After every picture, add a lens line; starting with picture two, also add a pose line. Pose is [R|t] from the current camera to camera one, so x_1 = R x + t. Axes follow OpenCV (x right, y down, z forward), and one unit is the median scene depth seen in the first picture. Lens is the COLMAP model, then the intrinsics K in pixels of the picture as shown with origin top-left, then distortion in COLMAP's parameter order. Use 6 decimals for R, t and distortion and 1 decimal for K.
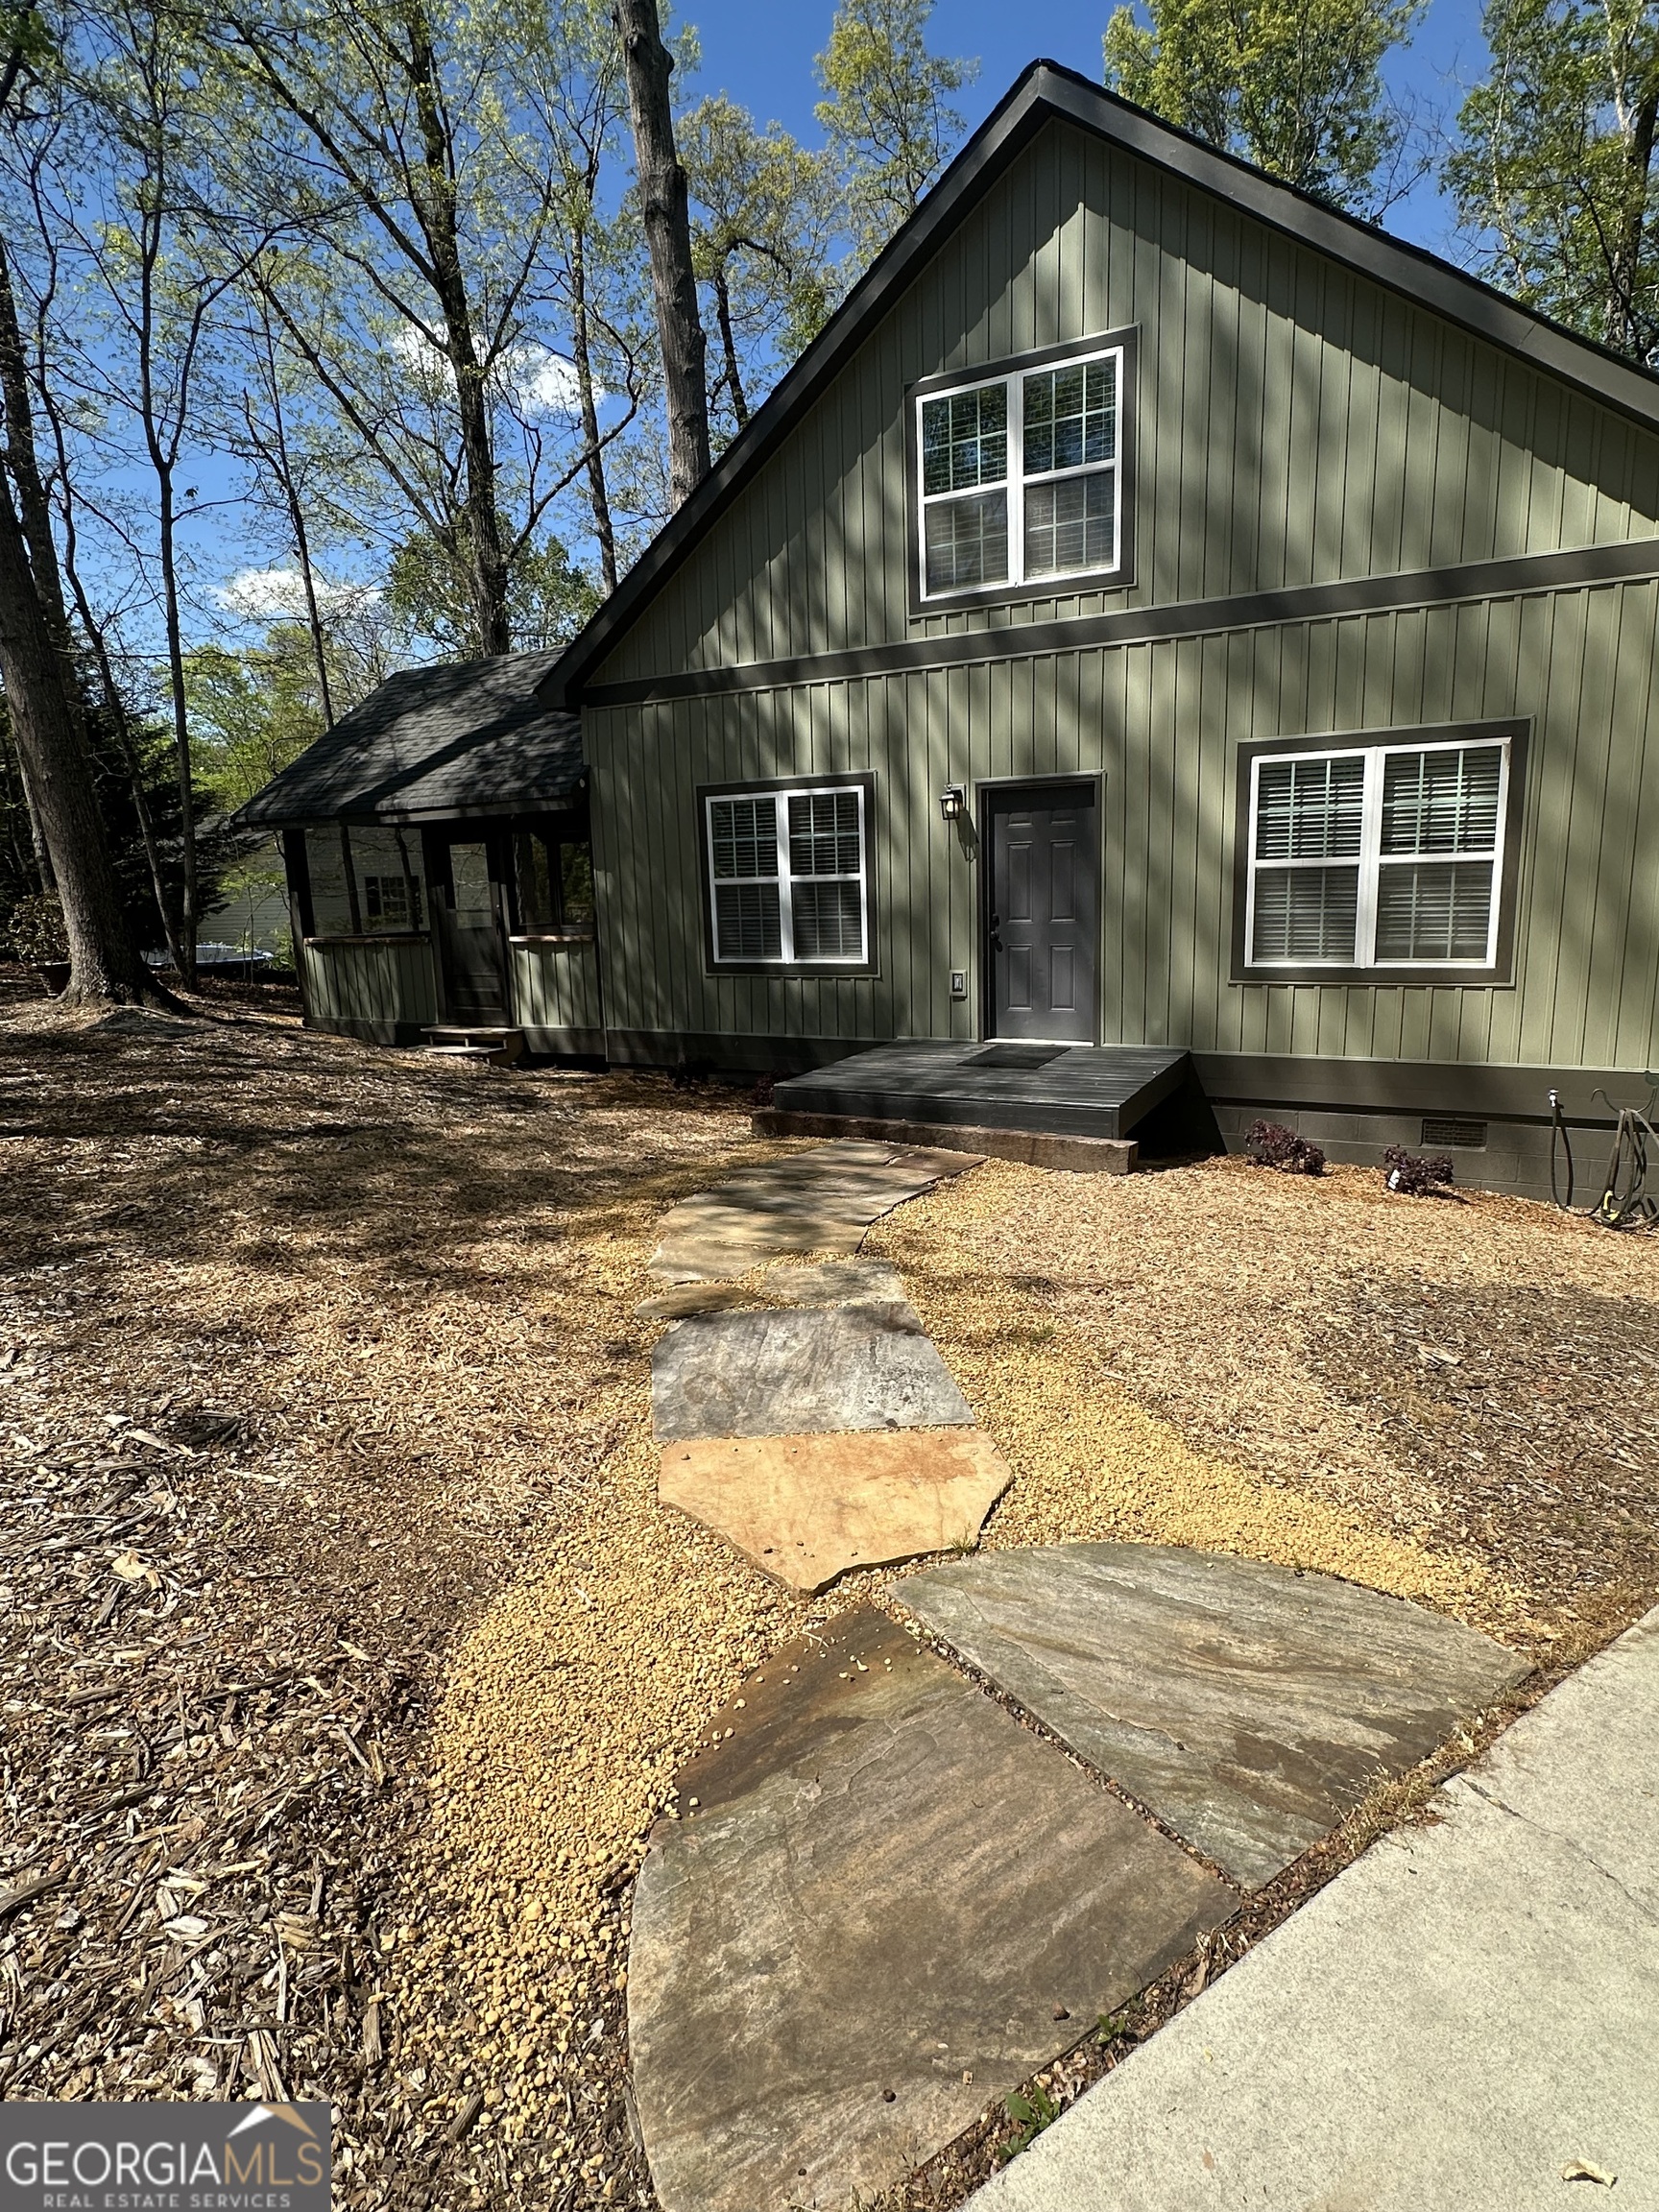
lens RADIAL K [[1136.6, 0, 829.0], [0, 1136.6, 1081.7], [0, 0, 1]] dist [-0.003484, 0.000830]
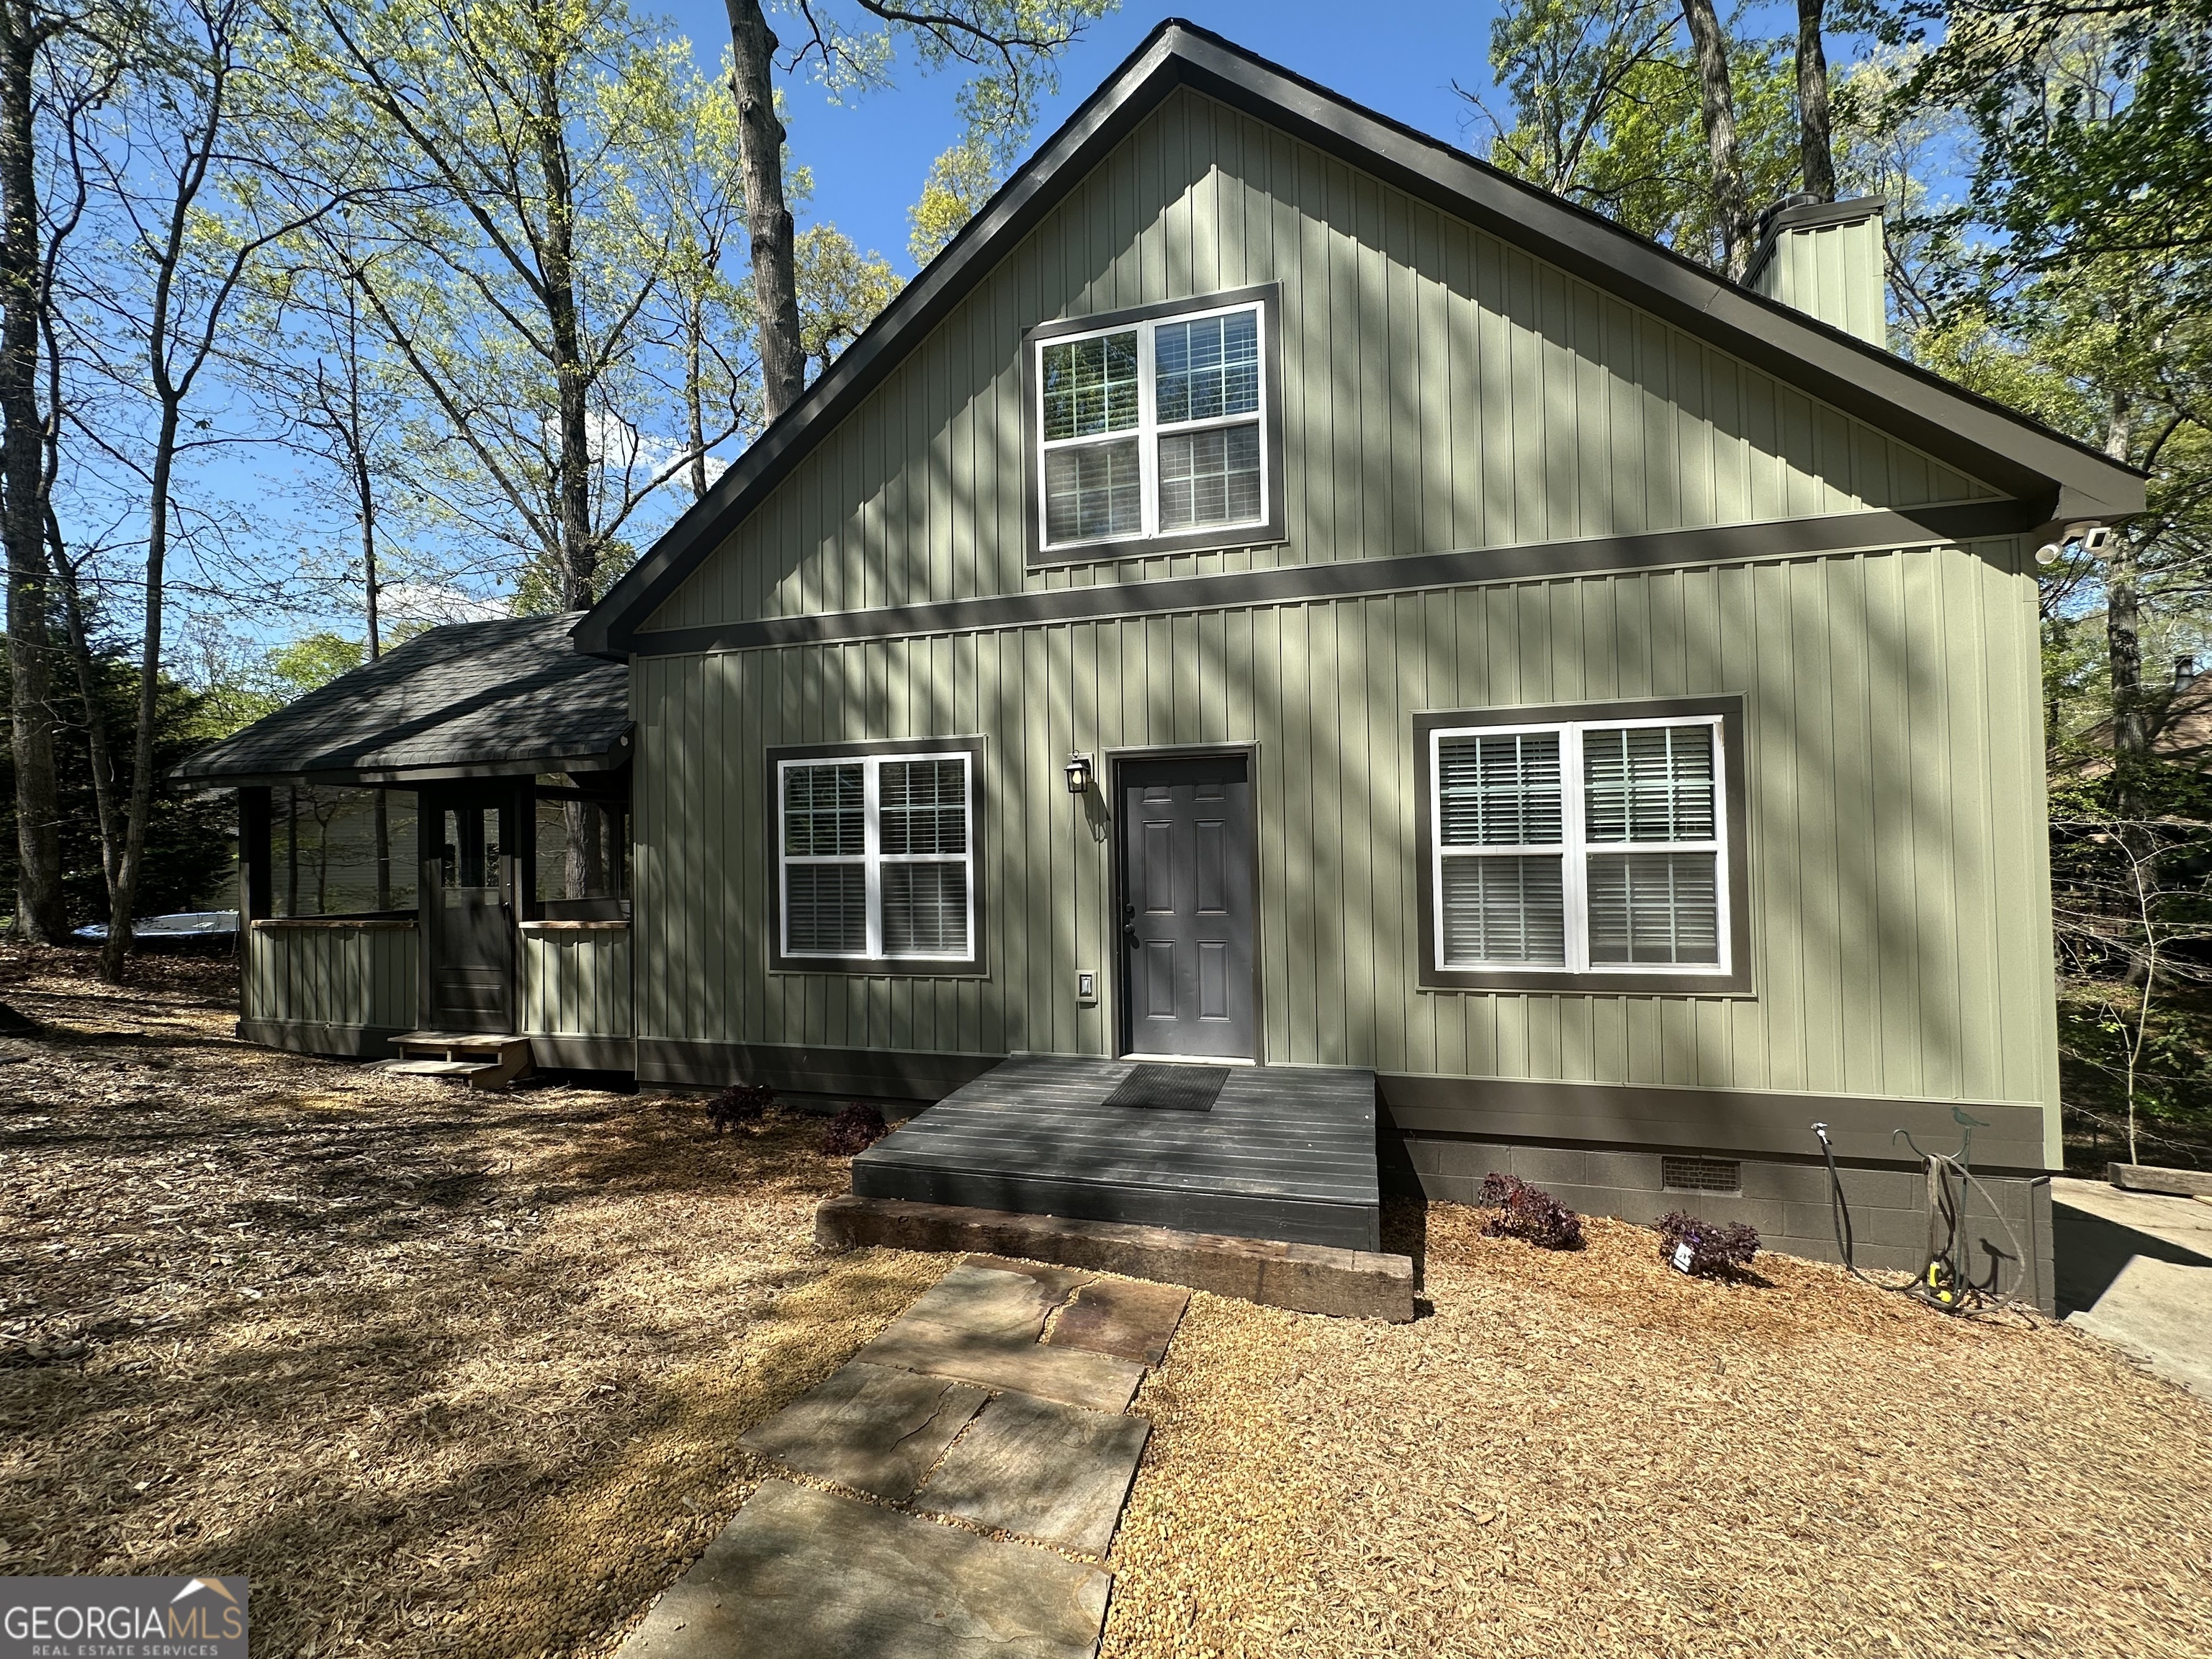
lens RADIAL K [[893.8, 0, 1100.3], [0, 893.8, 832.5], [0, 0, 1]] dist [-0.003589, 0.000230]
pose [[0.975902, 0.018288, 0.217444, -0.022077], [0.024723, 0.980799, -0.193448, -0.077801], [-0.216806, 0.194162, 0.956711, 0.392889]]
